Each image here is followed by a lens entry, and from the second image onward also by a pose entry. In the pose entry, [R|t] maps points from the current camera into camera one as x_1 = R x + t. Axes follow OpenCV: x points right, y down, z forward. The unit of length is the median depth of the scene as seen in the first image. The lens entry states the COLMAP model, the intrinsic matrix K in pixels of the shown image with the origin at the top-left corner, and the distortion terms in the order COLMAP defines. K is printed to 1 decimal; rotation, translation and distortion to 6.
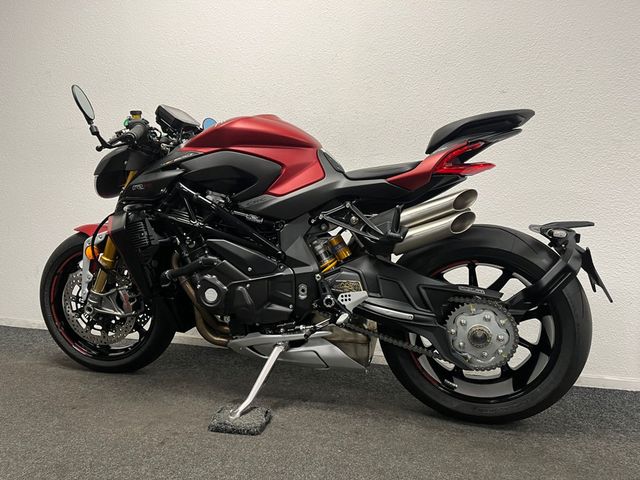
lens RADIAL K [[485.5, 0, 315.4], [0, 485.5, 241.0], [0, 0, 1]] dist [0.038699, -0.013168]
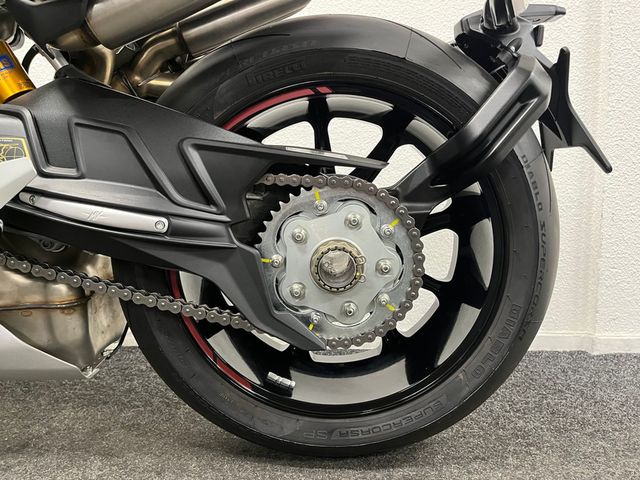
lens RADIAL K [[485.5, 0, 324.4], [0, 485.5, 242.0], [0, 0, 1]] dist [0.038699, -0.013168]
pose [[0.962908, -0.035823, 0.267442, 0.211795], [0.025360, 0.998776, 0.042478, 0.154140], [-0.268636, -0.034120, 0.962637, 0.593955]]
